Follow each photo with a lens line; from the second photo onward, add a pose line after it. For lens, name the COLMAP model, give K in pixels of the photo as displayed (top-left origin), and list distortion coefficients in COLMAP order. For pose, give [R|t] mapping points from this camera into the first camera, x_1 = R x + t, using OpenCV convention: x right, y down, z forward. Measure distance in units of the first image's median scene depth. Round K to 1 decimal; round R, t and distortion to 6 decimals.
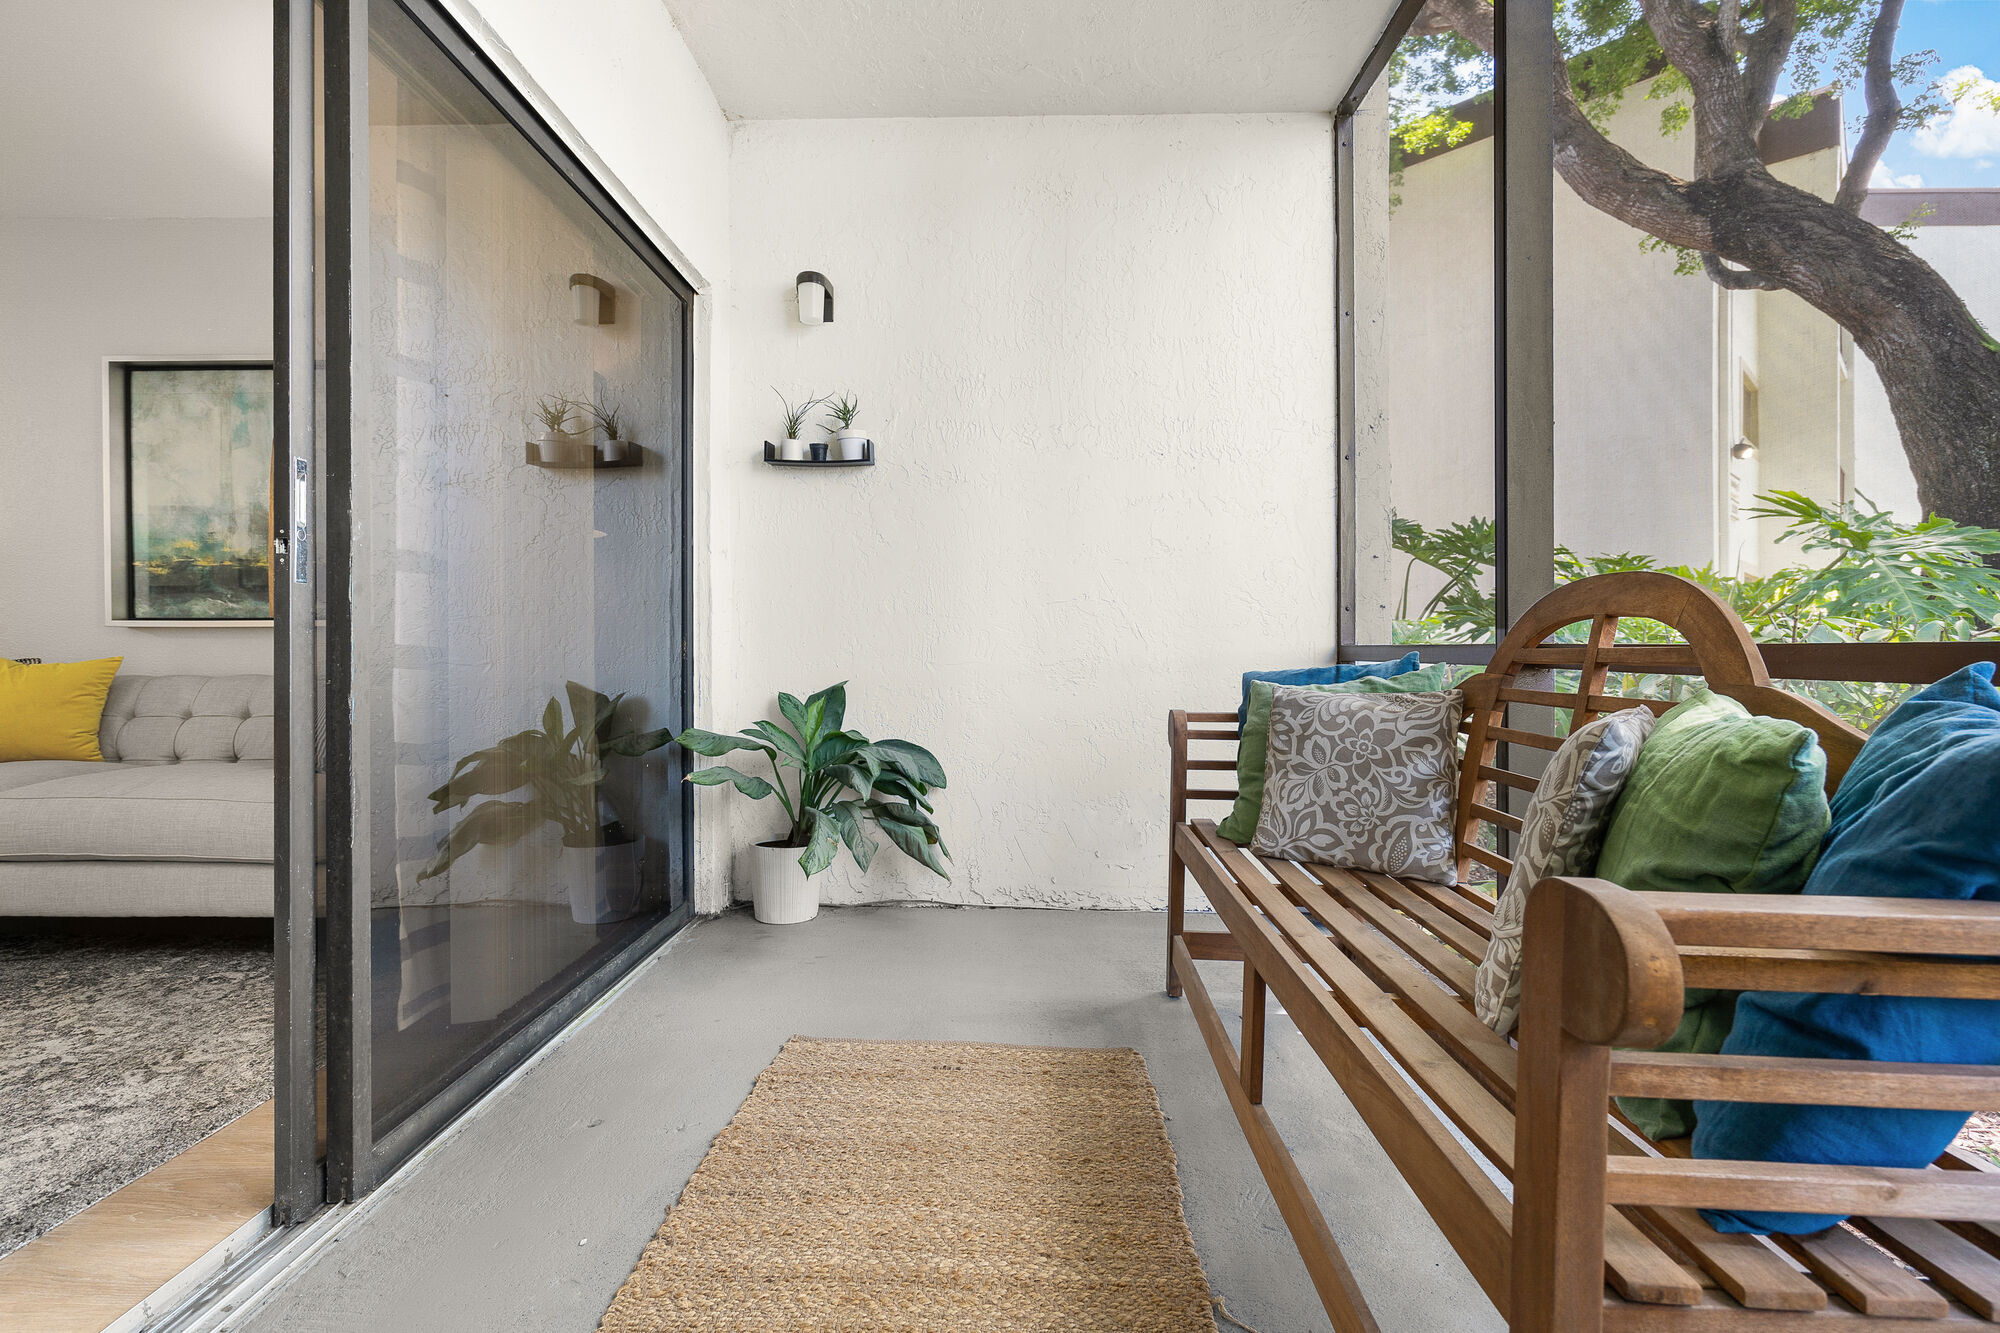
lens RADIAL K [[921.0, 0, 994.6], [0, 921.0, 647.9], [0, 0, 1]] dist [0.000446, -0.000550]
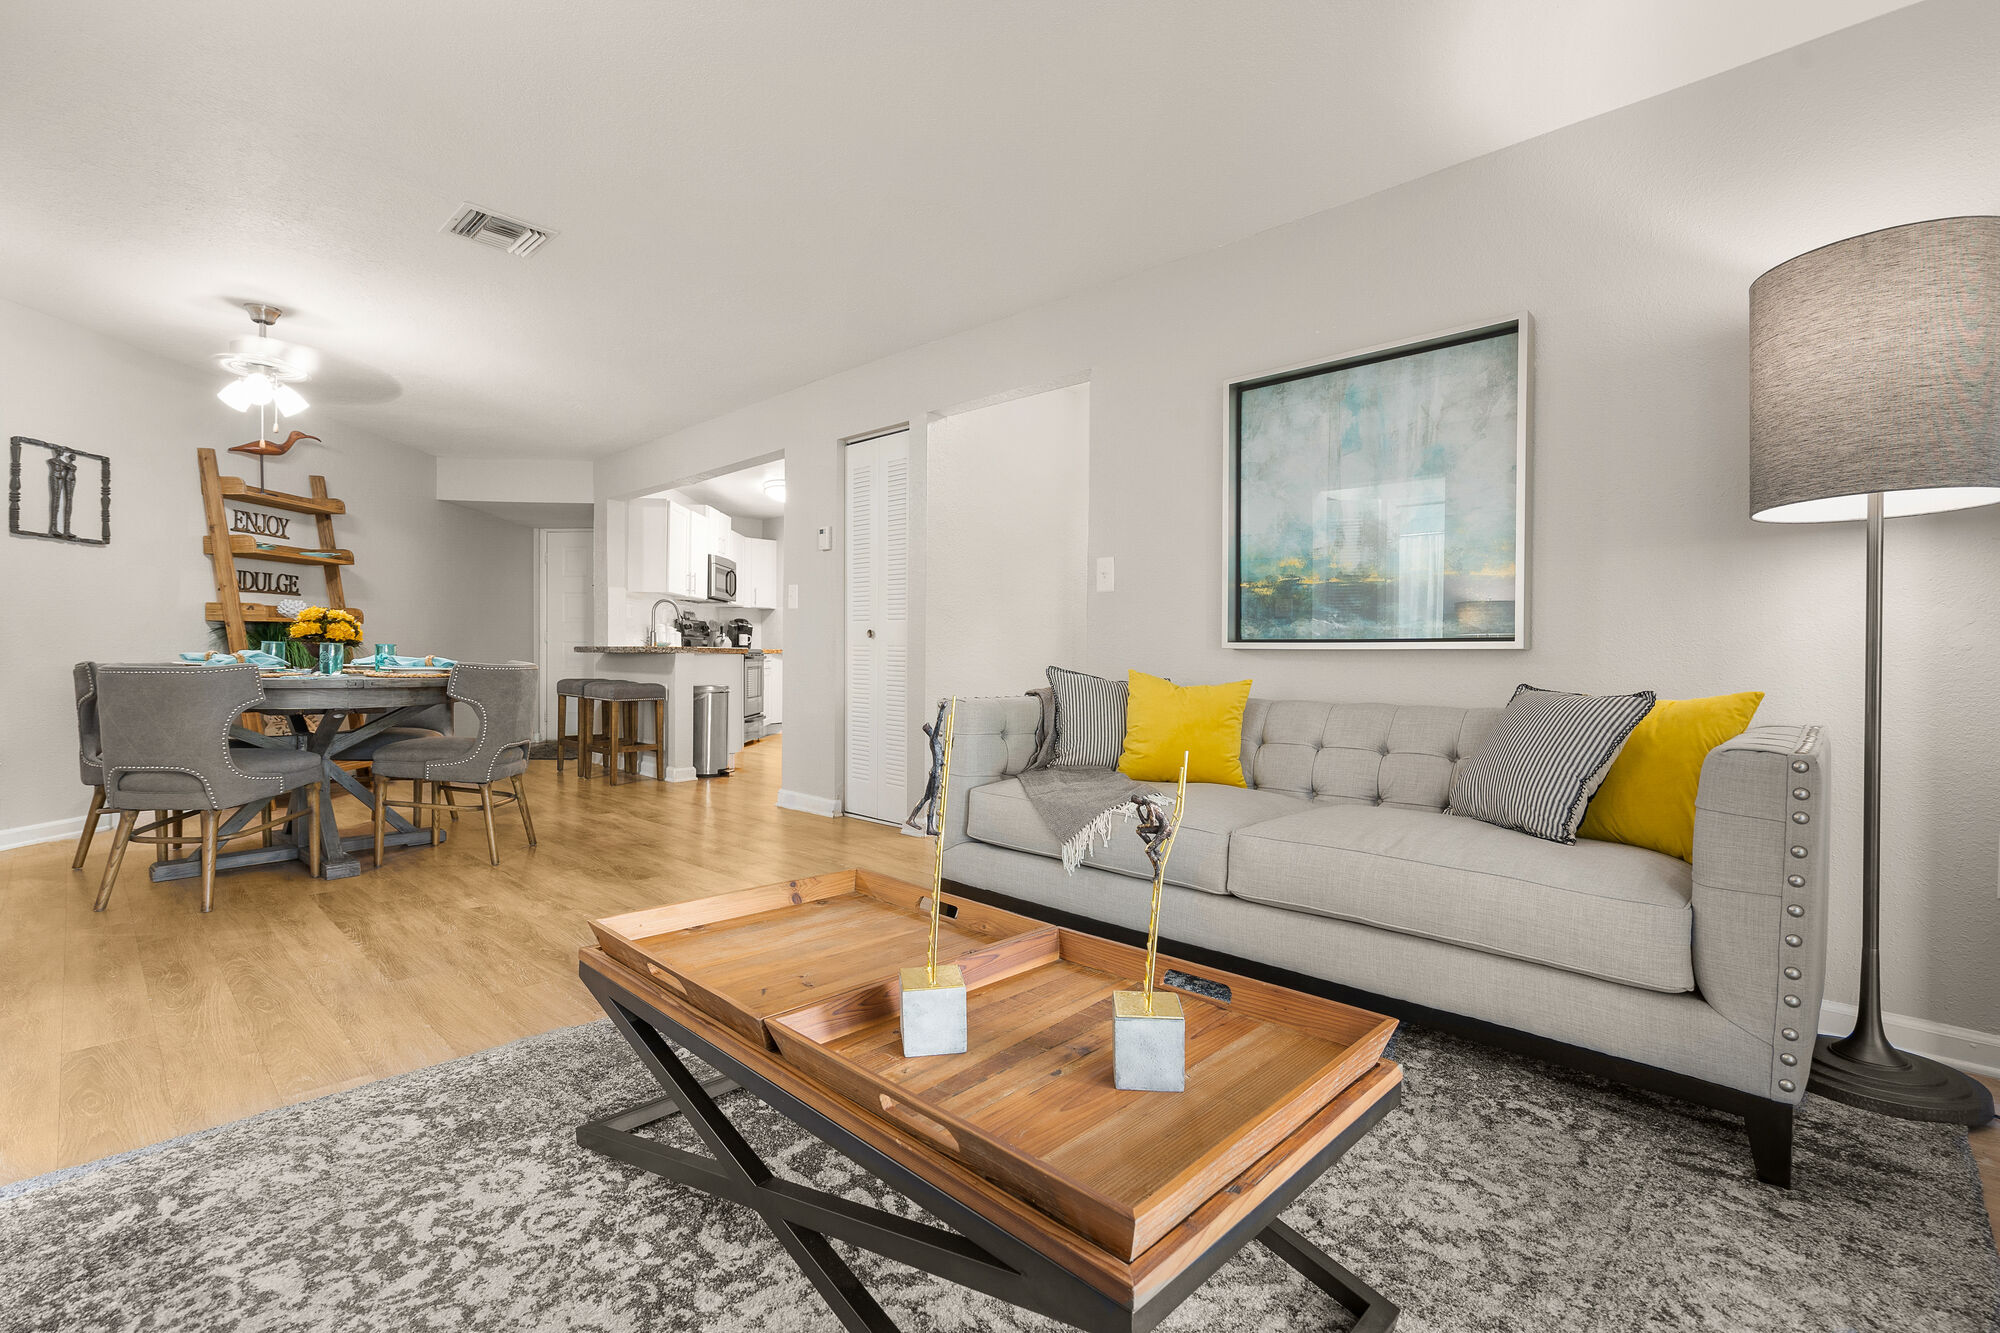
lens RADIAL K [[921.0, 0, 1021.2], [0, 921.0, 670.6], [0, 0, 1]] dist [0.000446, -0.000550]
pose [[0.743052, 0.019639, -0.668945, -0.448441], [-0.015090, 0.999807, 0.012591, -0.008419], [0.669063, 0.000739, 0.743205, 0.103652]]
